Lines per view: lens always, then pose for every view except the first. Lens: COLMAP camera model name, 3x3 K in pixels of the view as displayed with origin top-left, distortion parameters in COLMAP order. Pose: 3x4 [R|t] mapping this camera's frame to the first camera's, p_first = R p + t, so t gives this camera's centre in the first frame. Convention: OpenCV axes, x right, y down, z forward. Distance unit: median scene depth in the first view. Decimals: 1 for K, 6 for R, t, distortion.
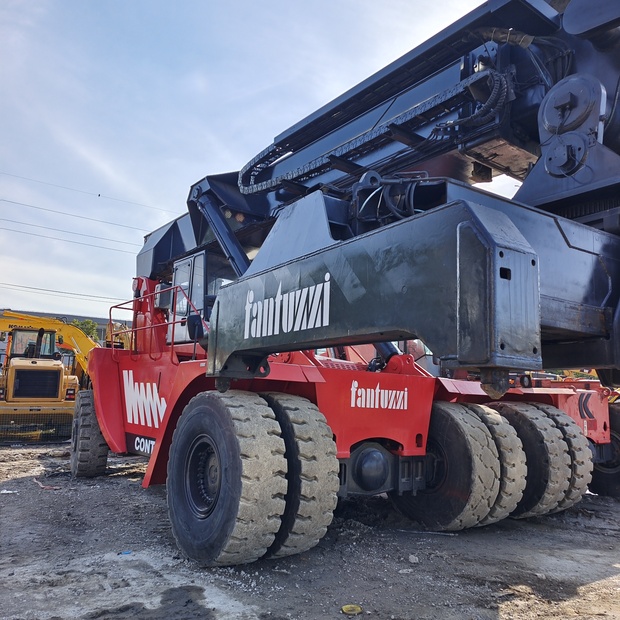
lens RADIAL K [[553.3, 0, 320.7], [0, 553.3, 316.5], [0, 0, 1]] dist [0.021982, 0.023385]
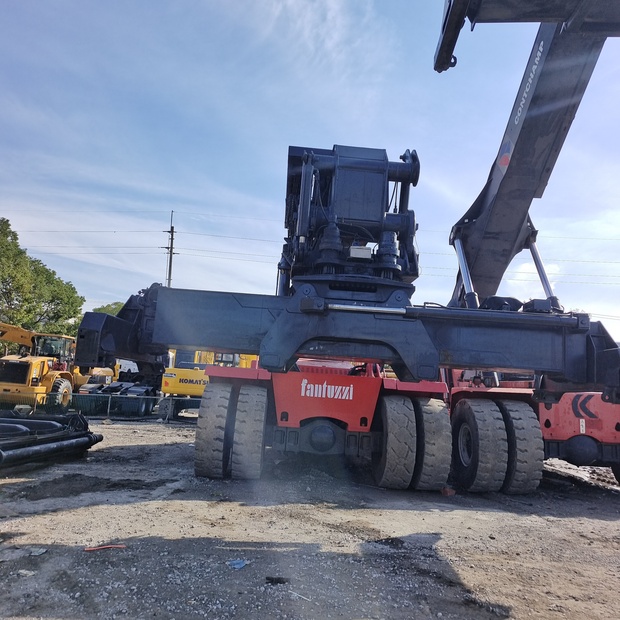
lens RADIAL K [[553.3, 0, 320.7], [0, 553.3, 316.5], [0, 0, 1]] dist [0.021982, 0.023385]
pose [[0.840986, -0.056135, -0.538137, 0.879245], [0.050219, 0.998408, -0.025667, -0.016027], [0.538722, -0.005439, 0.842466, -0.263833]]
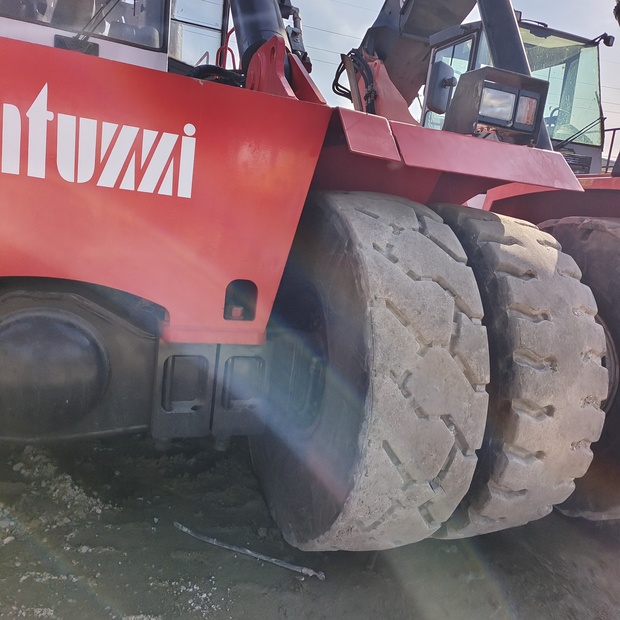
lens RADIAL K [[553.3, 0, 320.7], [0, 553.3, 316.5], [0, 0, 1]] dist [0.021982, 0.023385]
pose [[0.957259, 0.120510, -0.262929, 0.312185], [-0.036327, 0.951960, 0.304061, 0.134471], [0.286941, -0.281514, 0.915650, 0.724293]]
